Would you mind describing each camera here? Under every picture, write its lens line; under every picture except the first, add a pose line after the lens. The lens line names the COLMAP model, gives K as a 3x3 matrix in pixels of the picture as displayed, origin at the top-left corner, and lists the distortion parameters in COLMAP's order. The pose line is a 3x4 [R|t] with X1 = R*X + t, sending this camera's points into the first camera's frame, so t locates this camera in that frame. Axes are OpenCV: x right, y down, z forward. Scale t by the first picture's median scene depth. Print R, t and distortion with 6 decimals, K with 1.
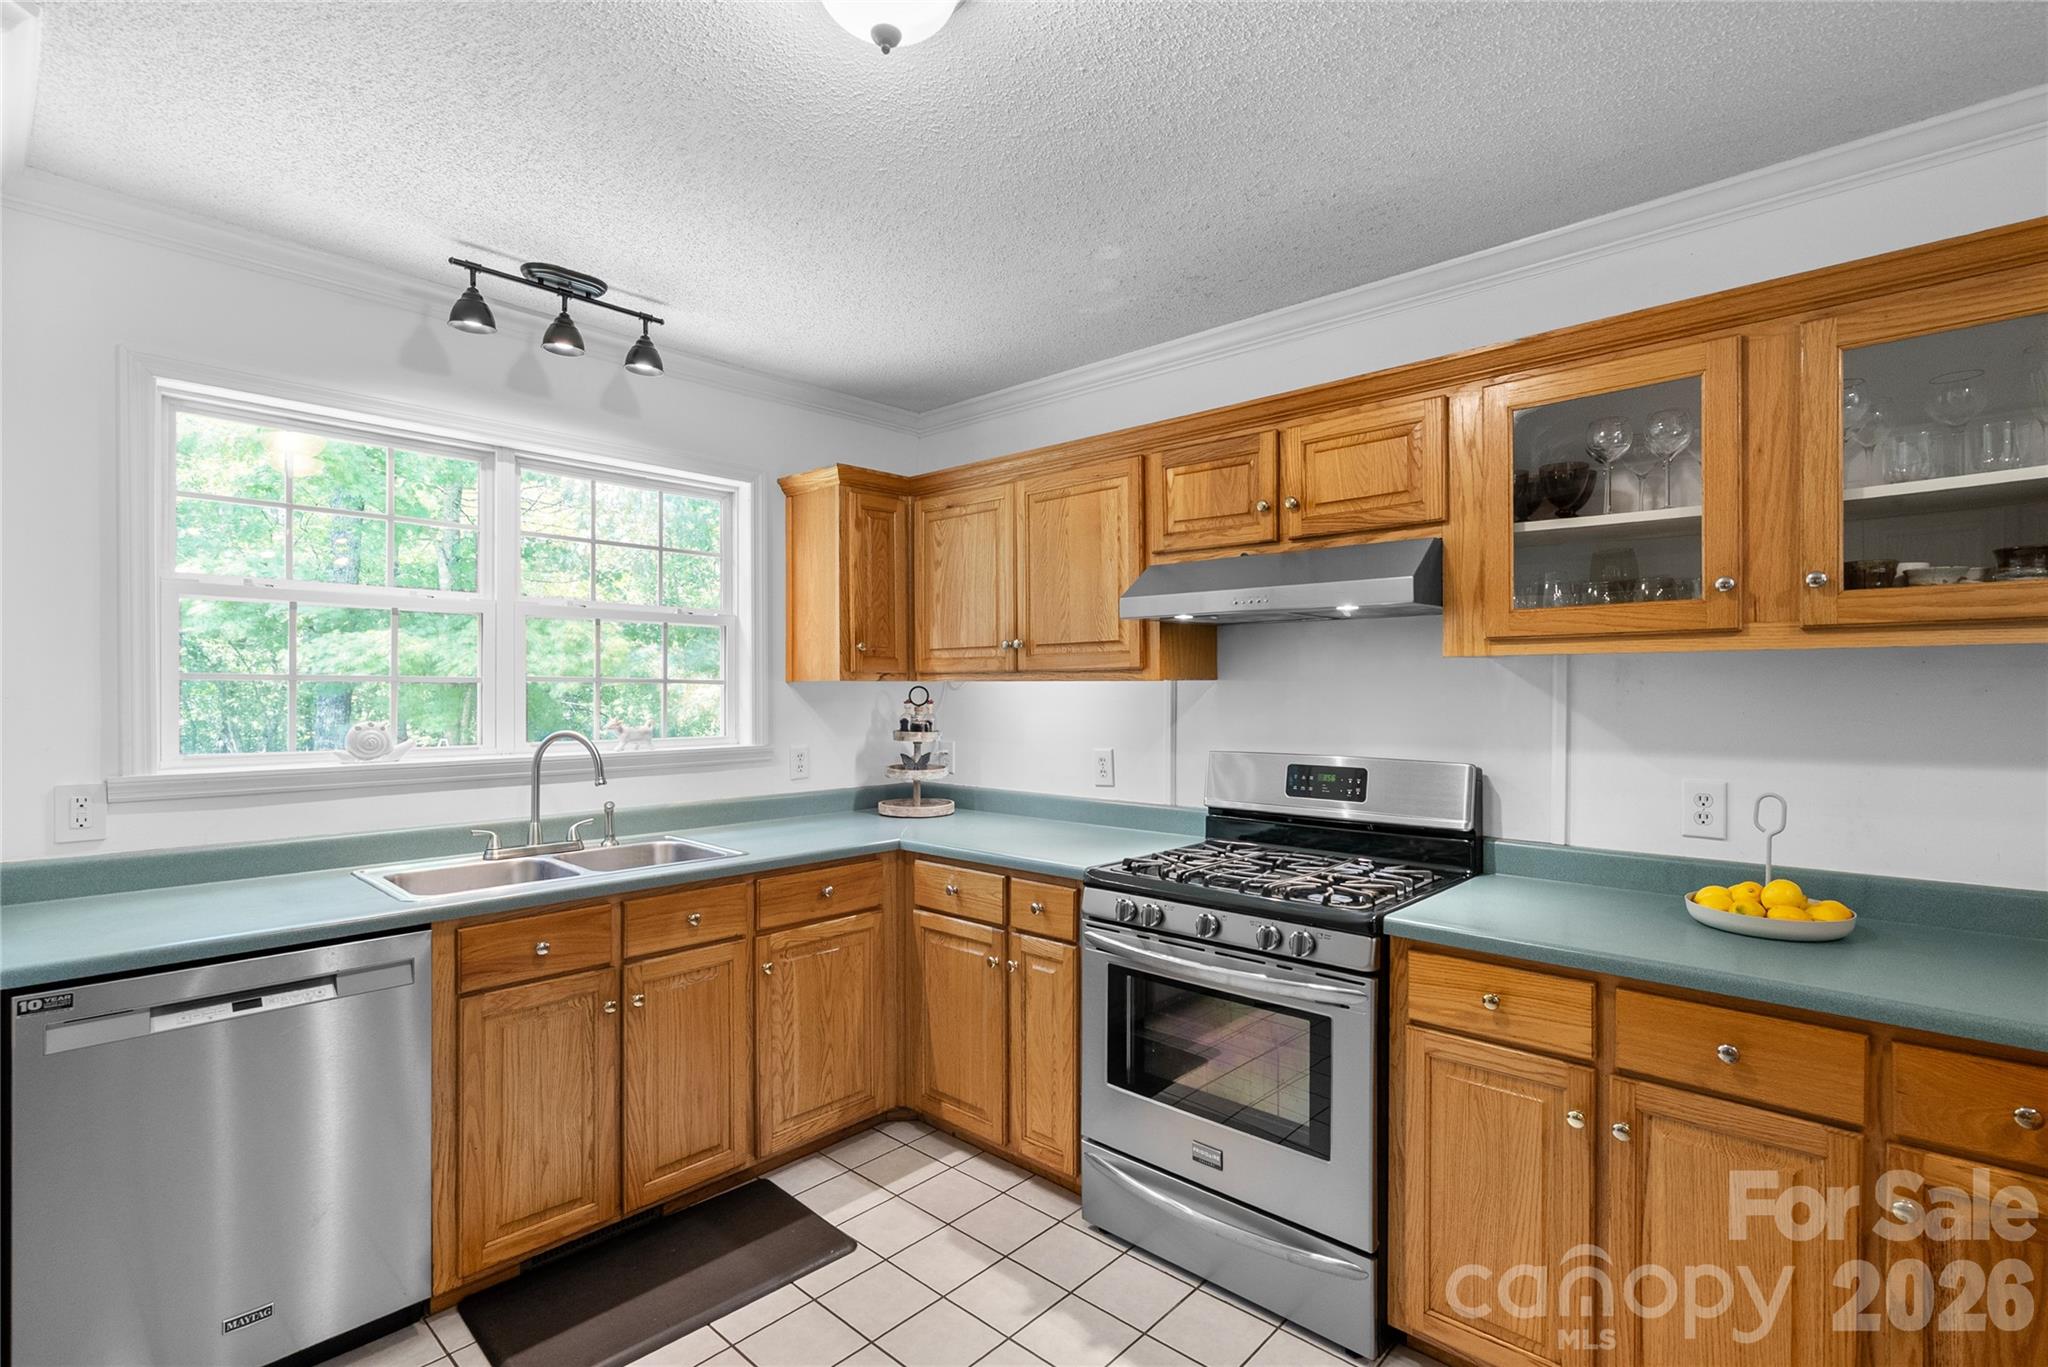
lens RADIAL K [[934.2, 0, 1026.5], [0, 934.2, 697.4], [0, 0, 1]] dist [-0.010823, 0.005045]
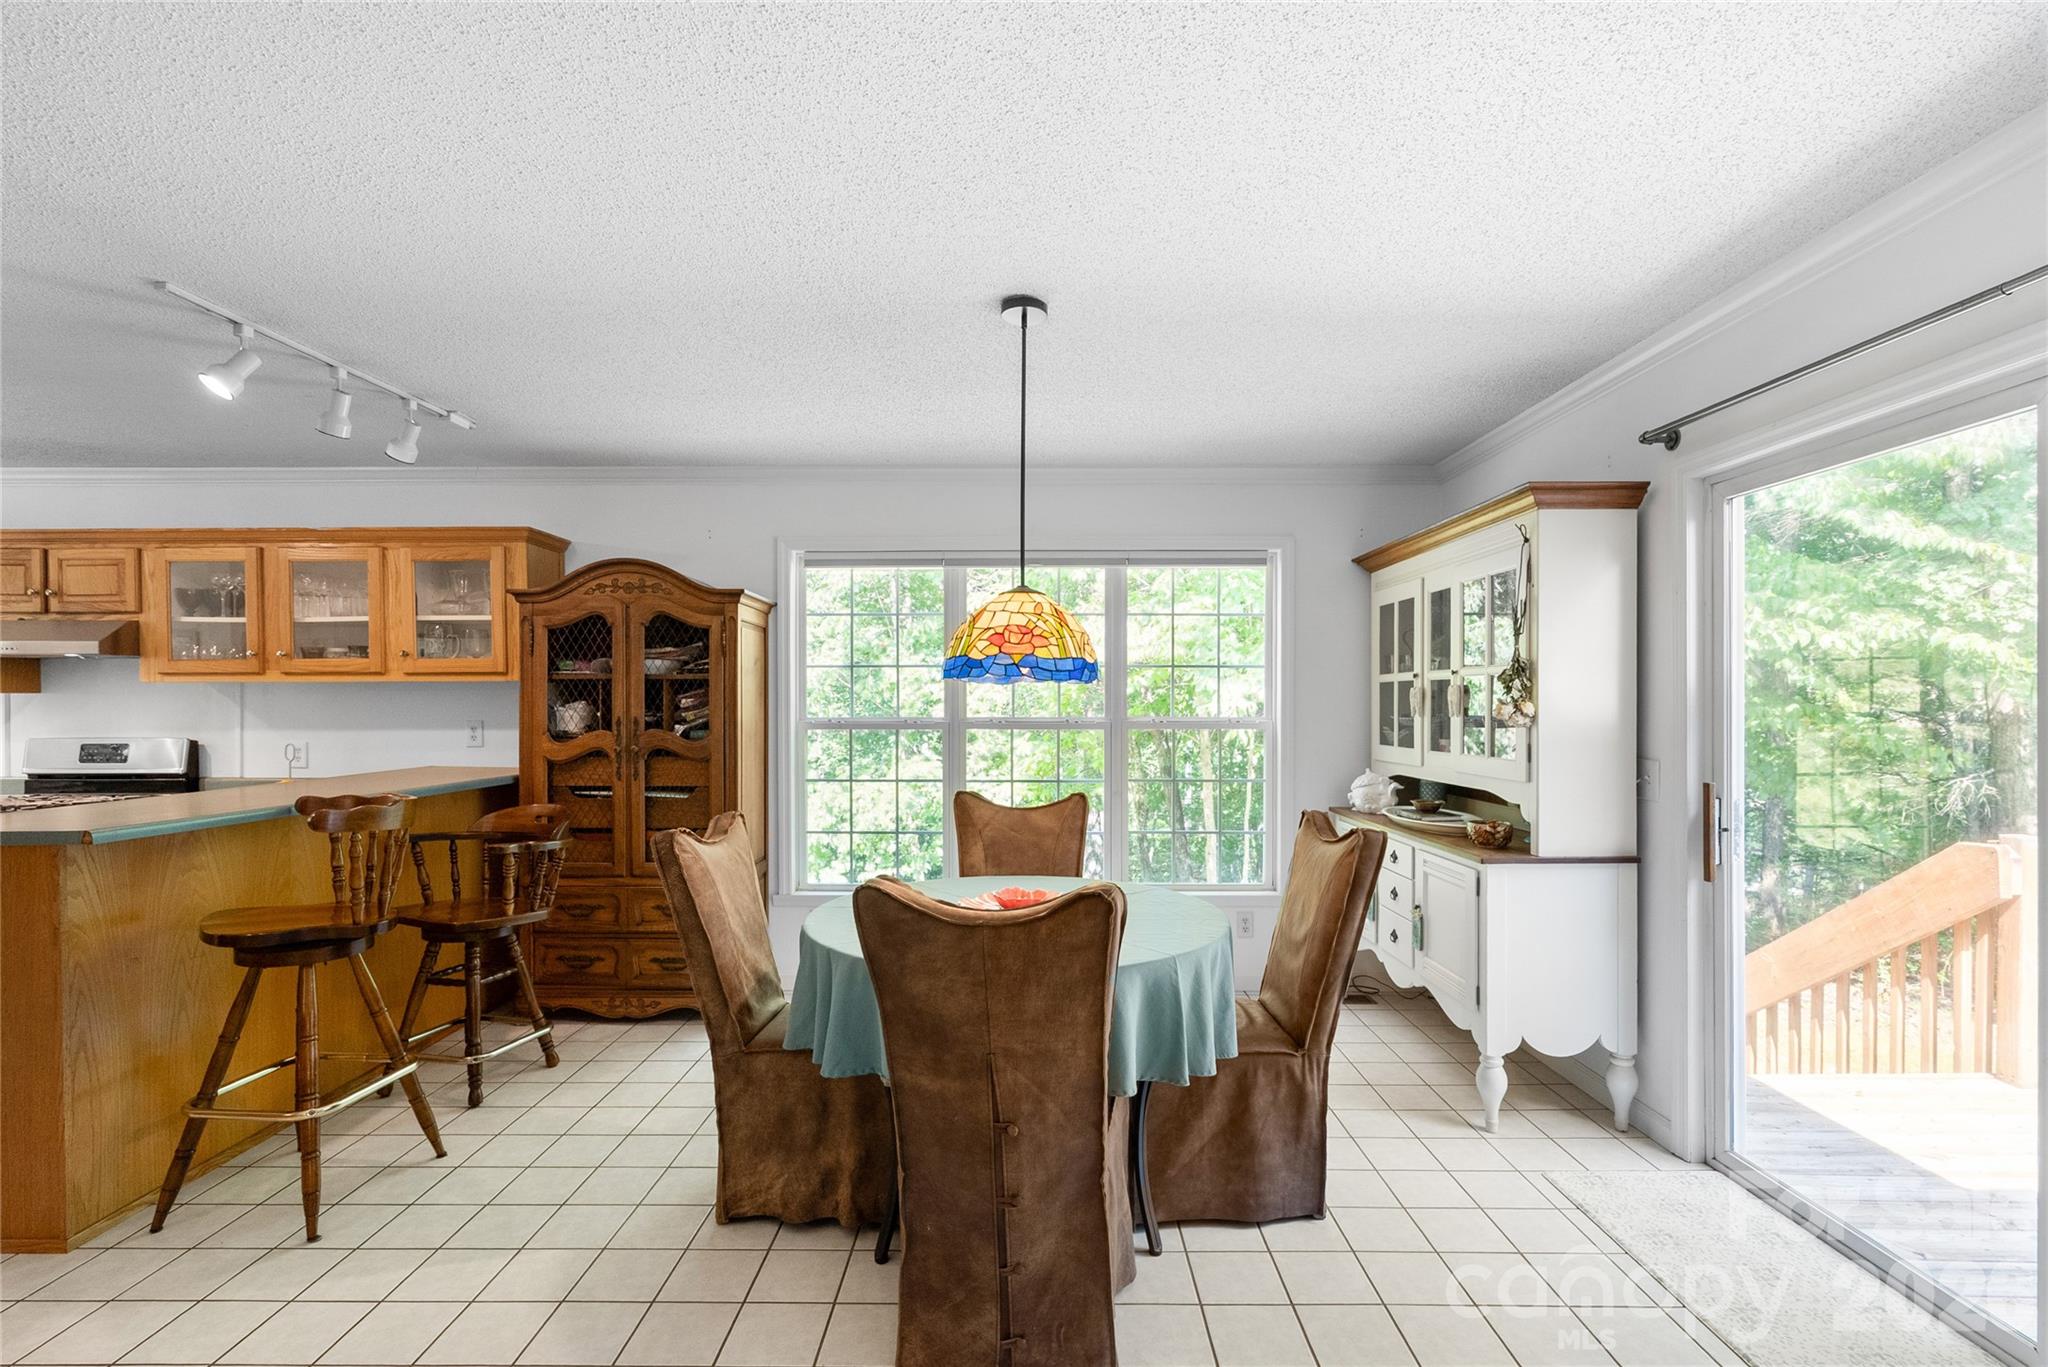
lens RADIAL K [[934.2, 0, 1030.5], [0, 934.2, 712.9], [0, 0, 1]] dist [-0.010823, 0.005045]
pose [[0.740135, -0.006889, 0.672423, 0.432873], [0.006543, 0.999974, 0.003043, 0.022628], [-0.672427, 0.002147, 0.740161, -1.408569]]
